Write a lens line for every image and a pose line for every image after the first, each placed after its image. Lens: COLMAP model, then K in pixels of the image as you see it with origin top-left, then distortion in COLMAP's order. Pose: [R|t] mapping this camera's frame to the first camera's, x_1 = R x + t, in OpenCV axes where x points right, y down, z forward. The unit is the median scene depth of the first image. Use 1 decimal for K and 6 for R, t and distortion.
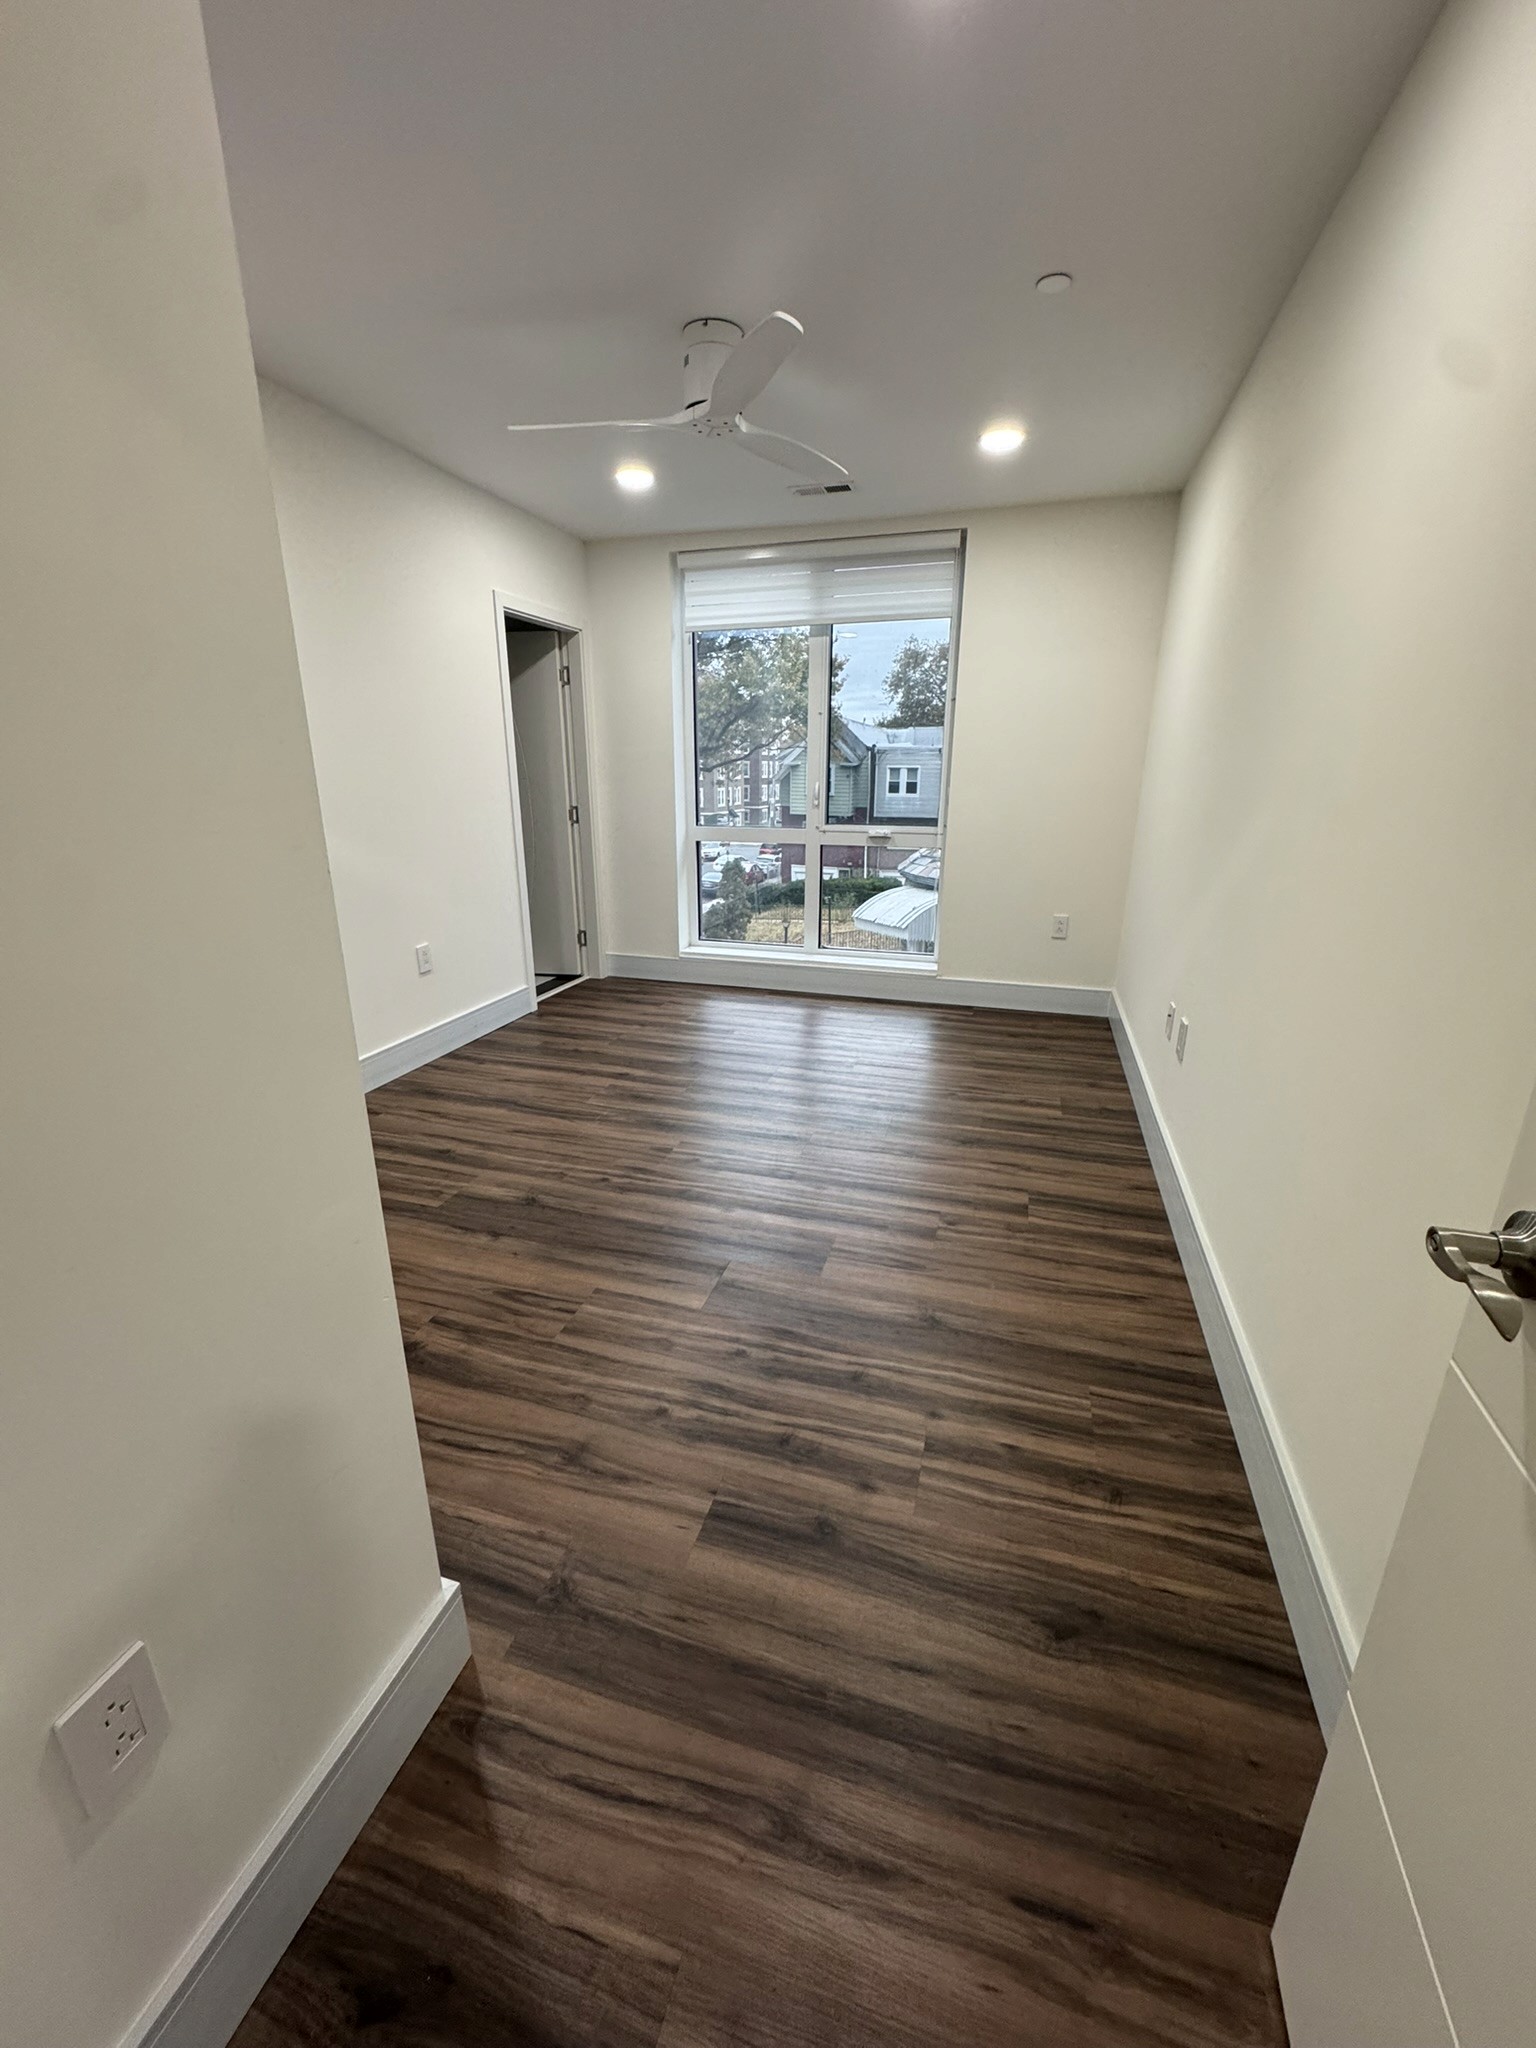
lens RADIAL K [[824.1, 0, 768.0], [0, 824.1, 1024.0], [0, 0, 1]] dist [0.000166, -0.000110]
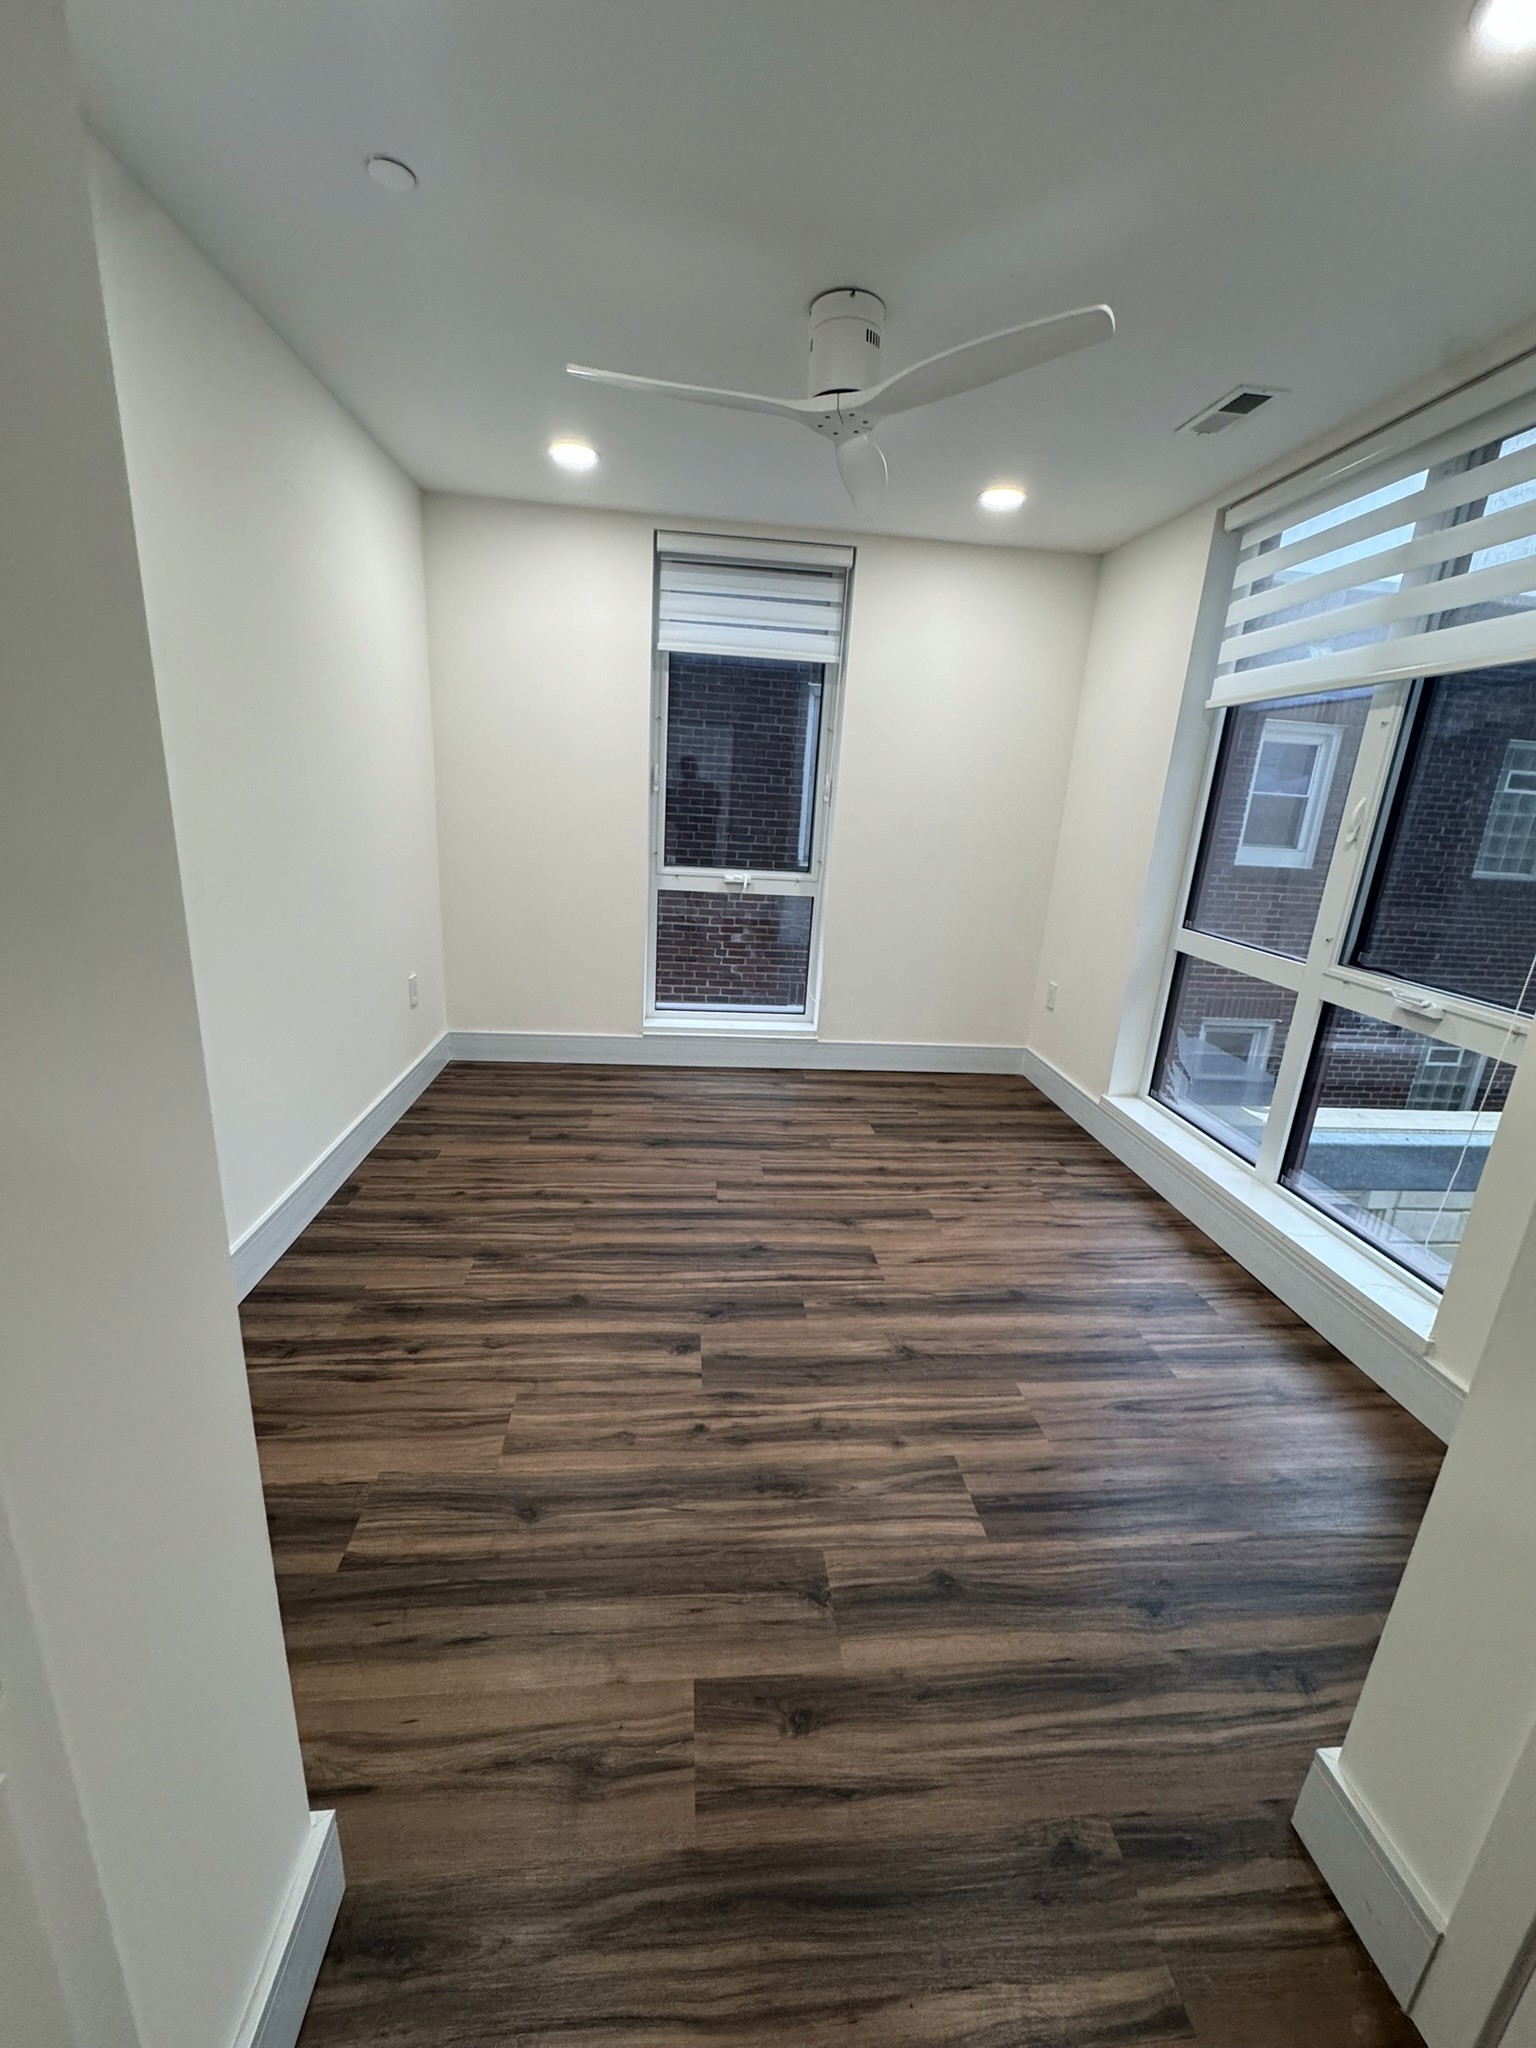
lens RADIAL K [[840.3, 0, 780.4], [0, 840.3, 1049.8], [0, 0, 1]] dist [0.001632, 0.000122]
pose [[0.914667, -0.053936, 0.400593, -0.310251], [0.057936, 0.998318, 0.002130, -0.017871], [-0.400034, 0.021260, 0.916254, 0.101495]]
